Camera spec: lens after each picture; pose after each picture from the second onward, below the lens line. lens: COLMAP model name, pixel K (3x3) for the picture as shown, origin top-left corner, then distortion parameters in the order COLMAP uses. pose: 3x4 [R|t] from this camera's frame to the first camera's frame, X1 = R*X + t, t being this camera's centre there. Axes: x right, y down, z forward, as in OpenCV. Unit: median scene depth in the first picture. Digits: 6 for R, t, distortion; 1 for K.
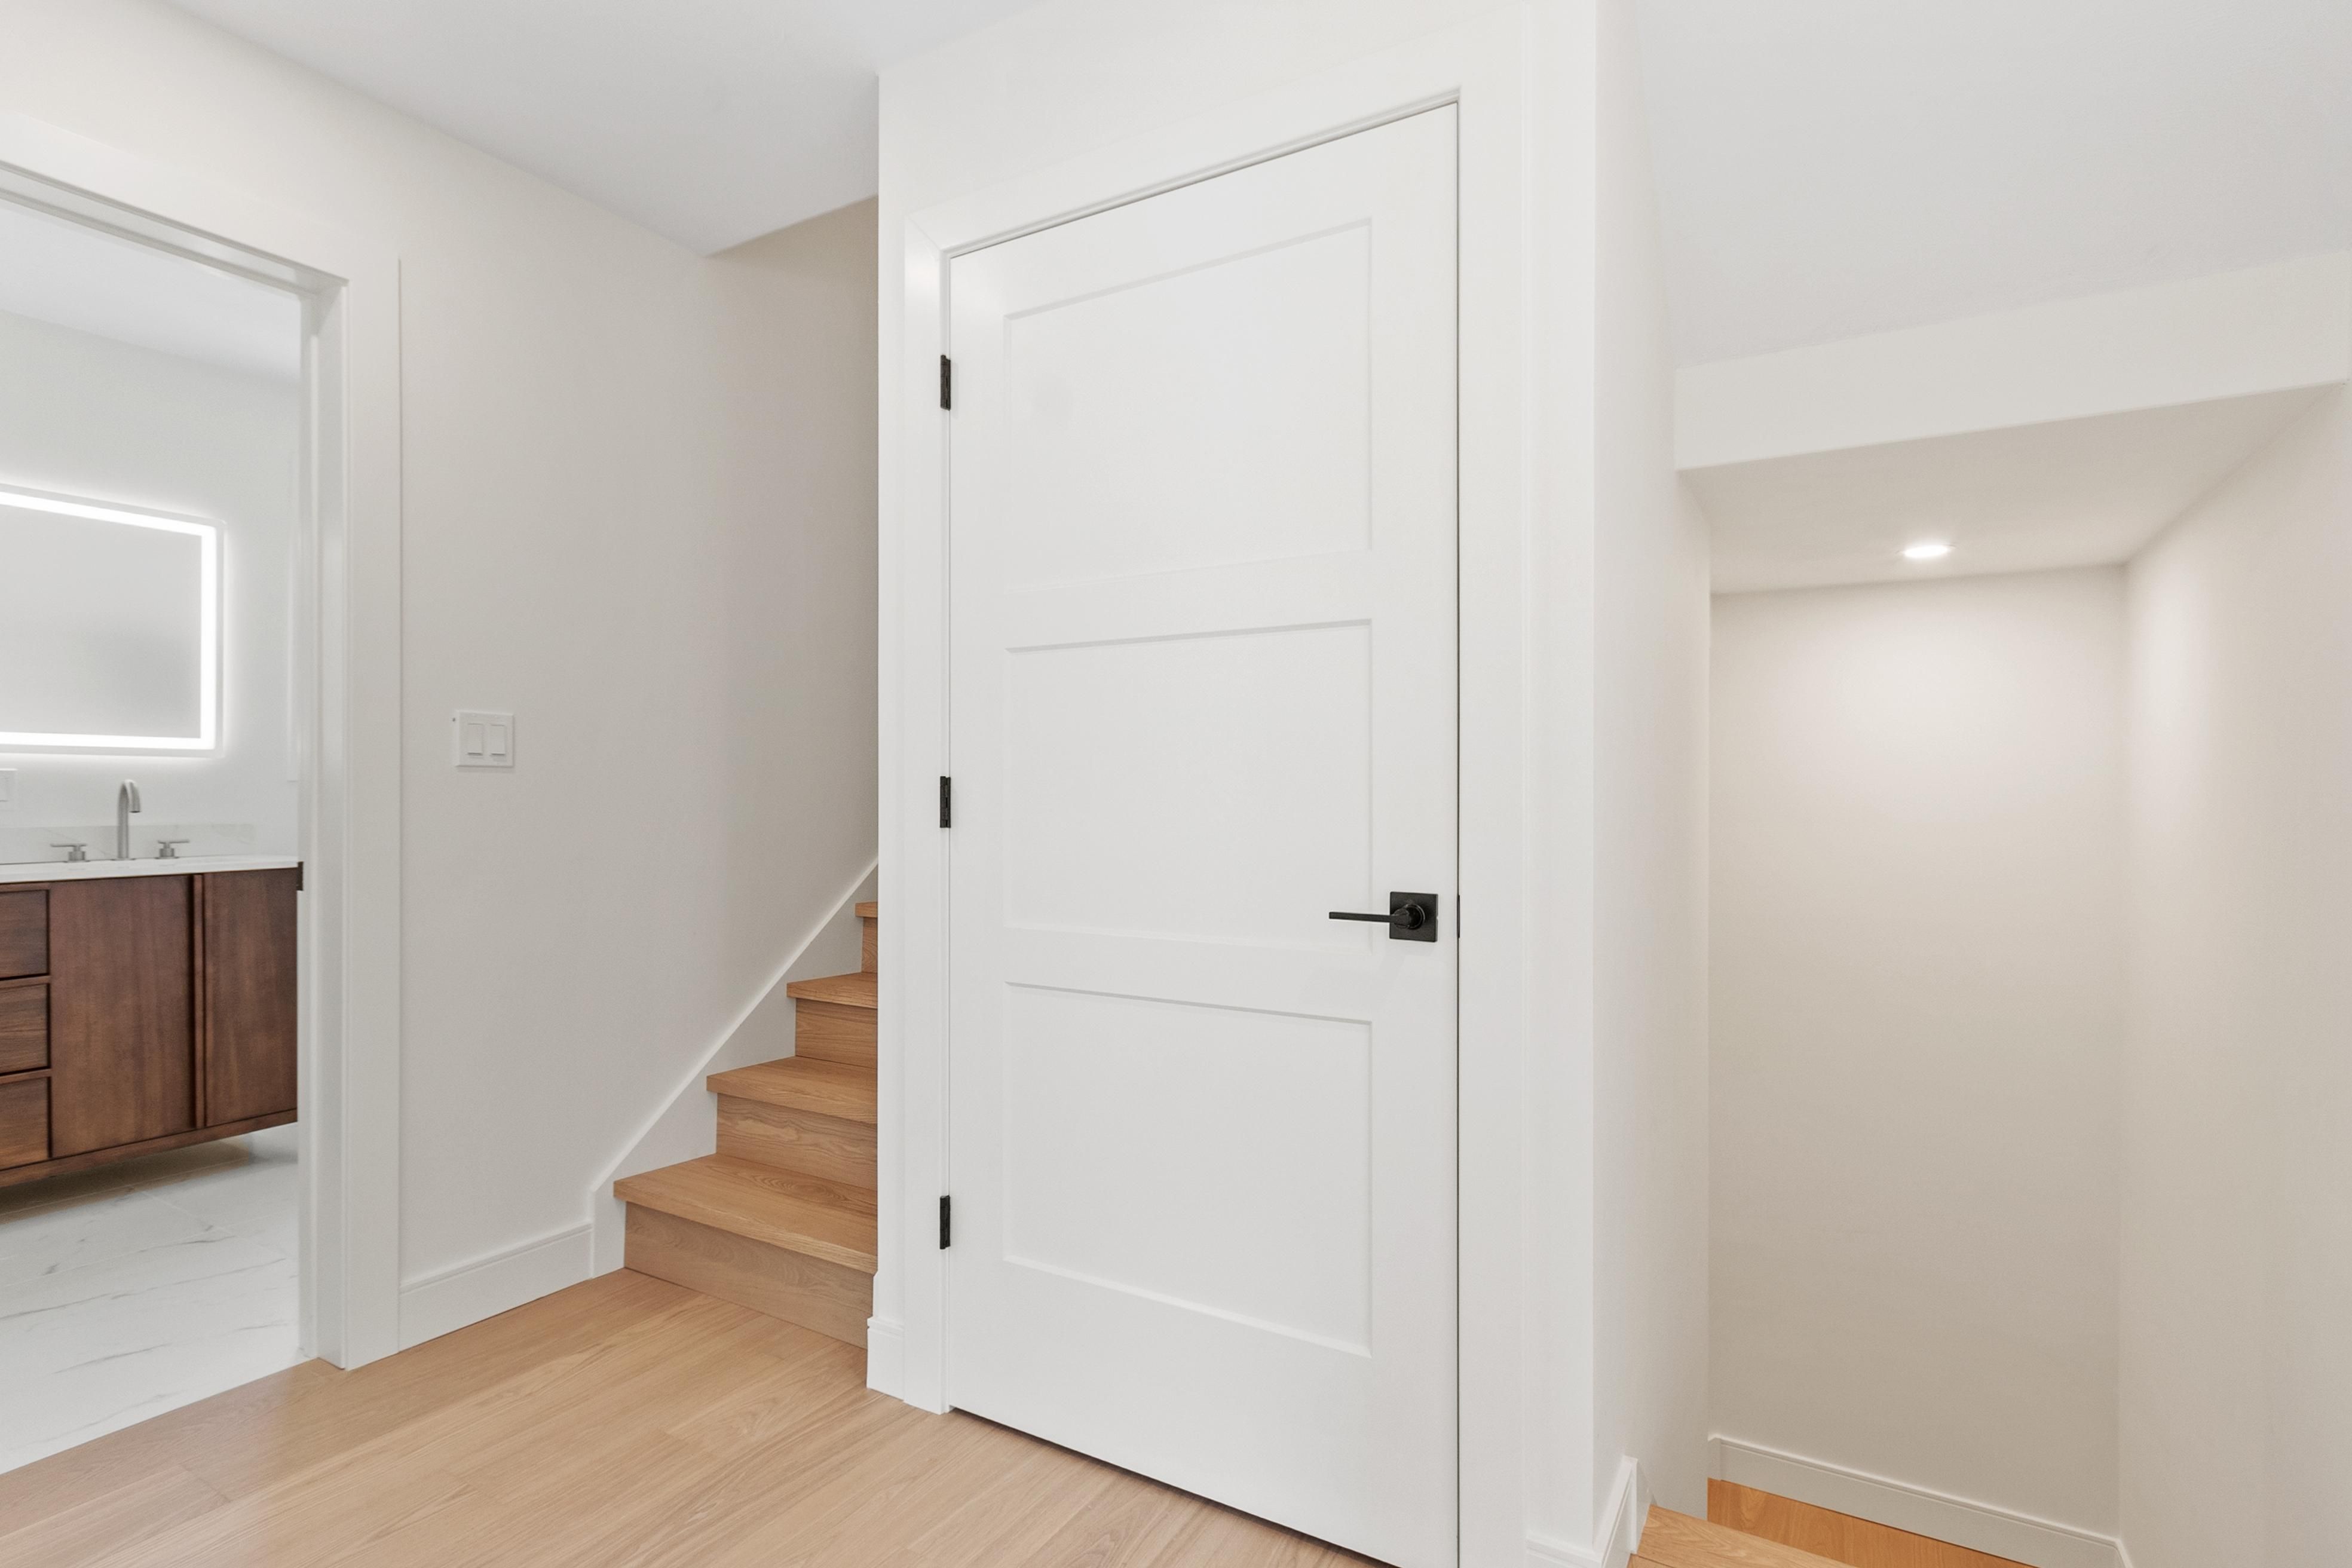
lens RADIAL K [[1149.9, 0, 1173.4], [0, 1149.9, 788.0], [0, 0, 1]] dist [-0.000777, -0.000560]
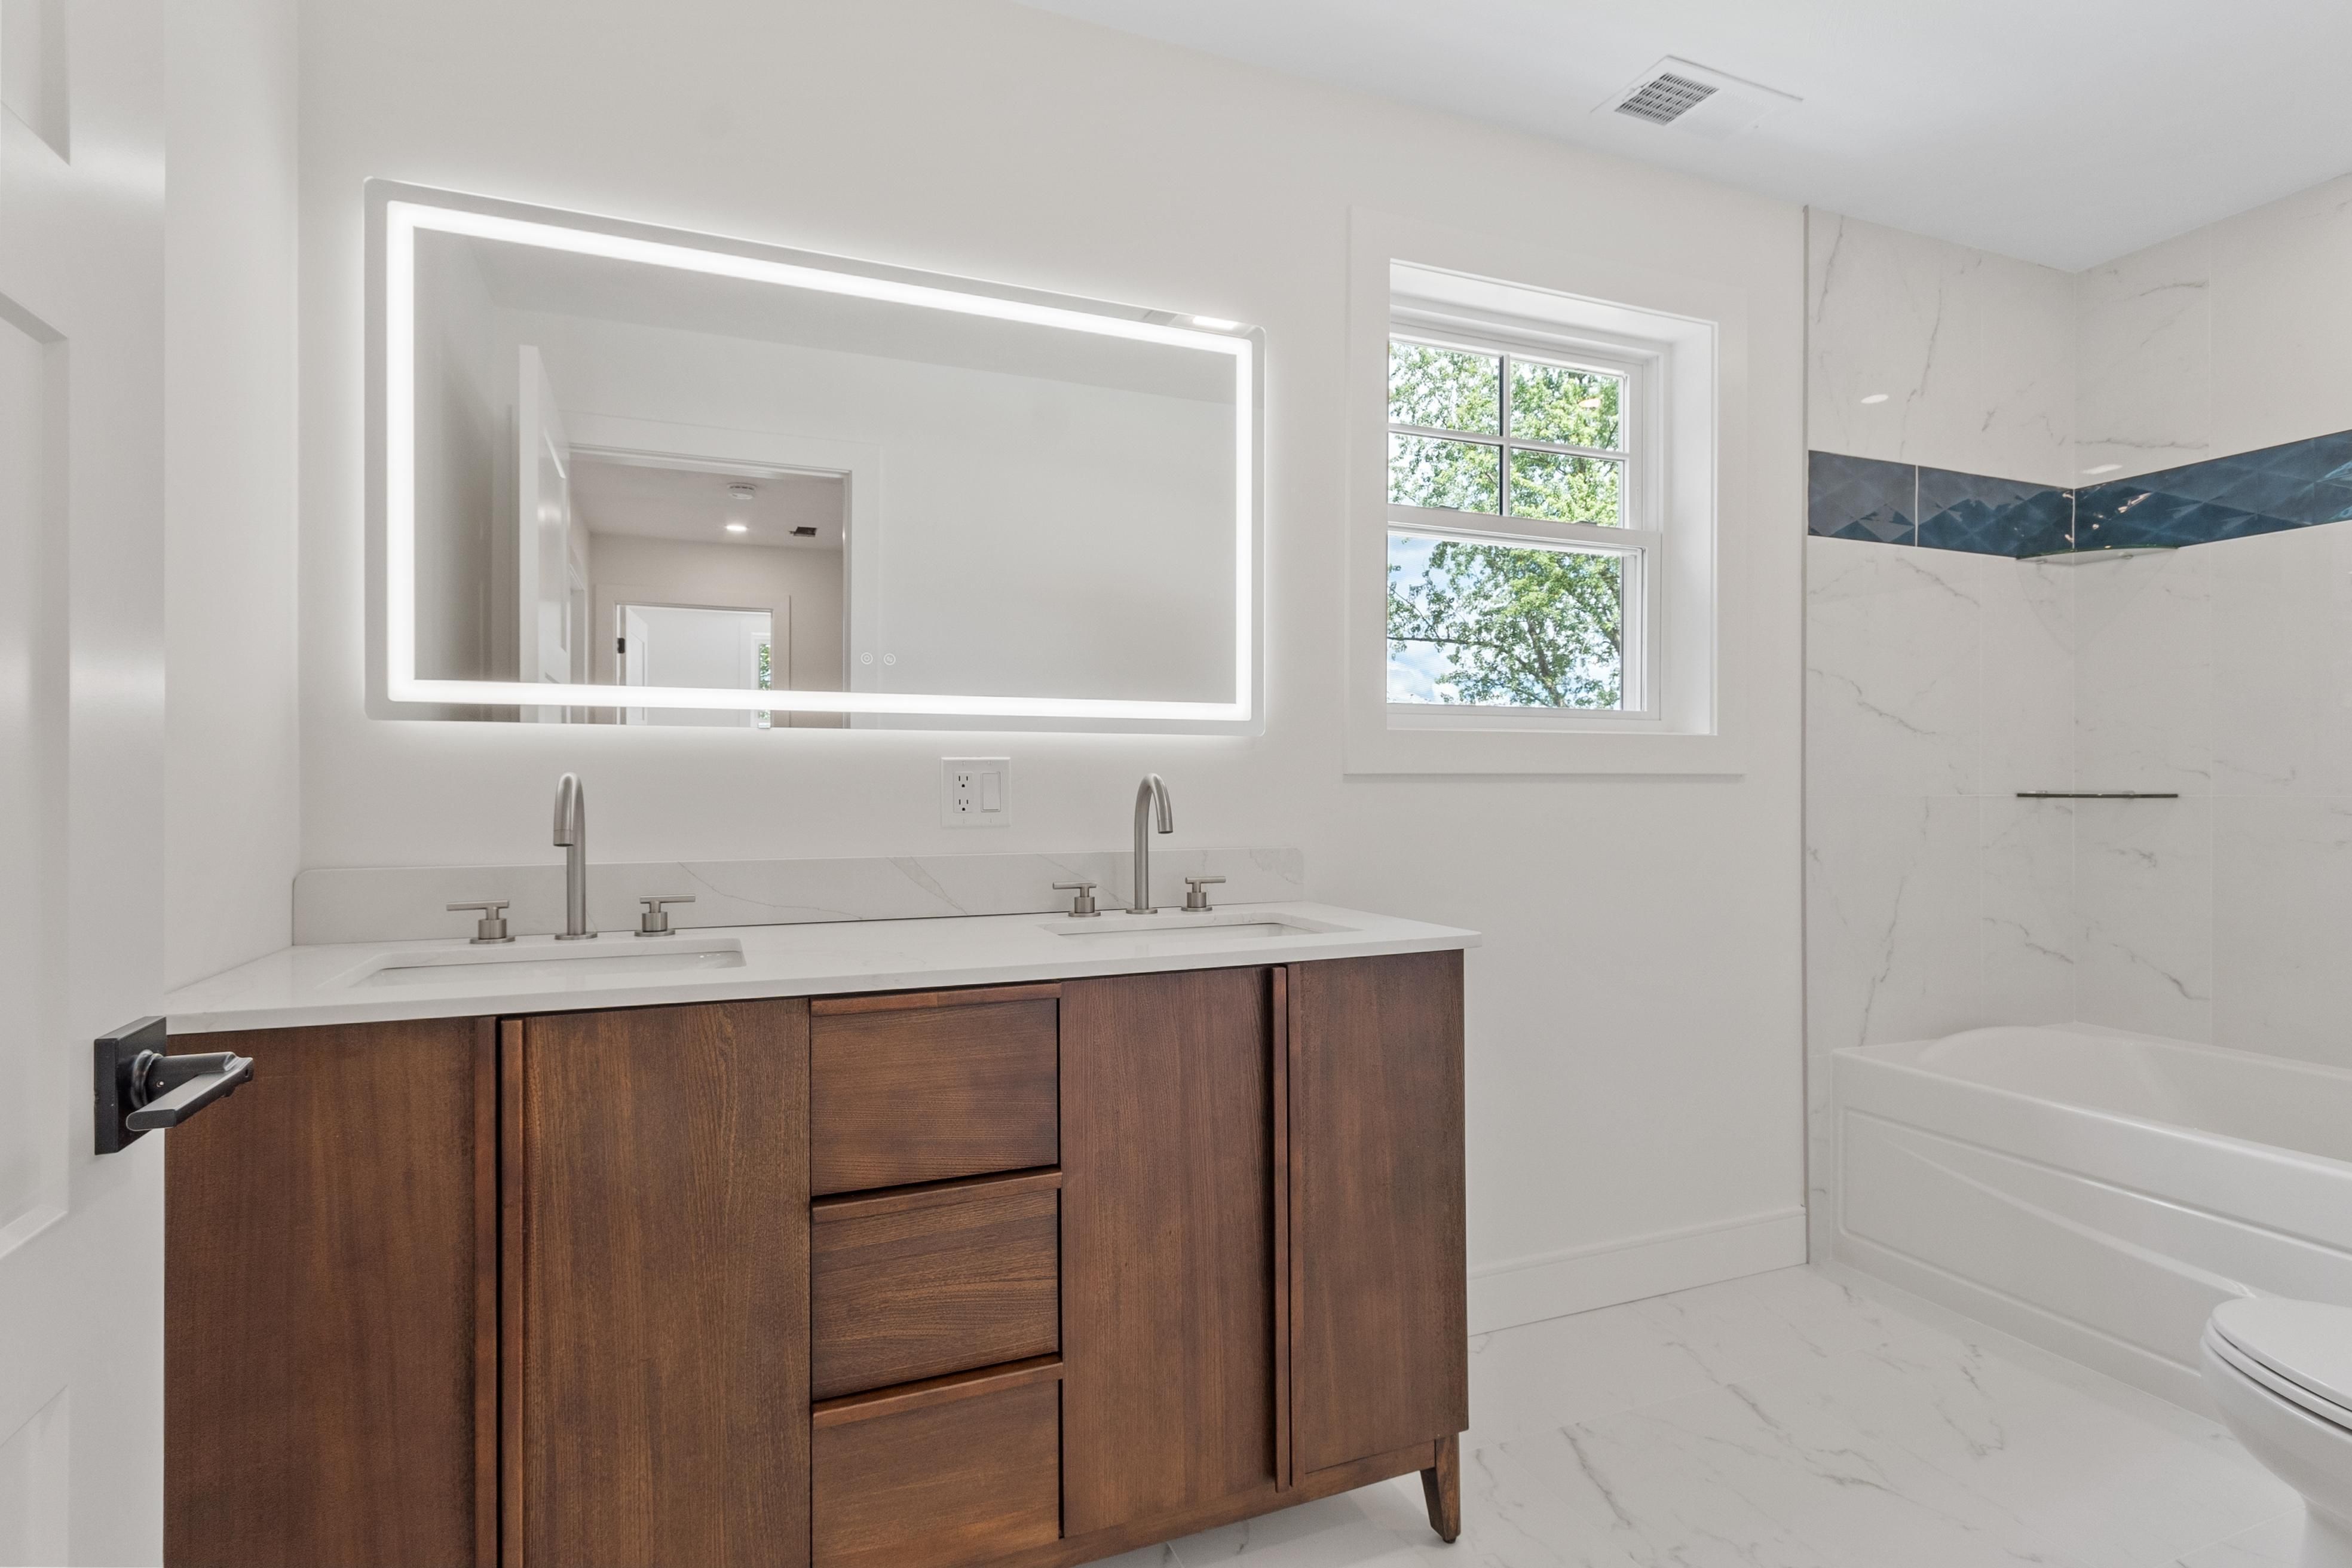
lens RADIAL K [[1149.9, 0, 1171.1], [0, 1149.9, 790.4], [0, 0, 1]] dist [-0.000777, -0.000560]
pose [[0.800472, 0.002608, -0.599364, -0.606533], [0.001208, 0.999981, 0.005965, -0.002105], [0.599369, -0.005499, 0.800454, 0.596106]]
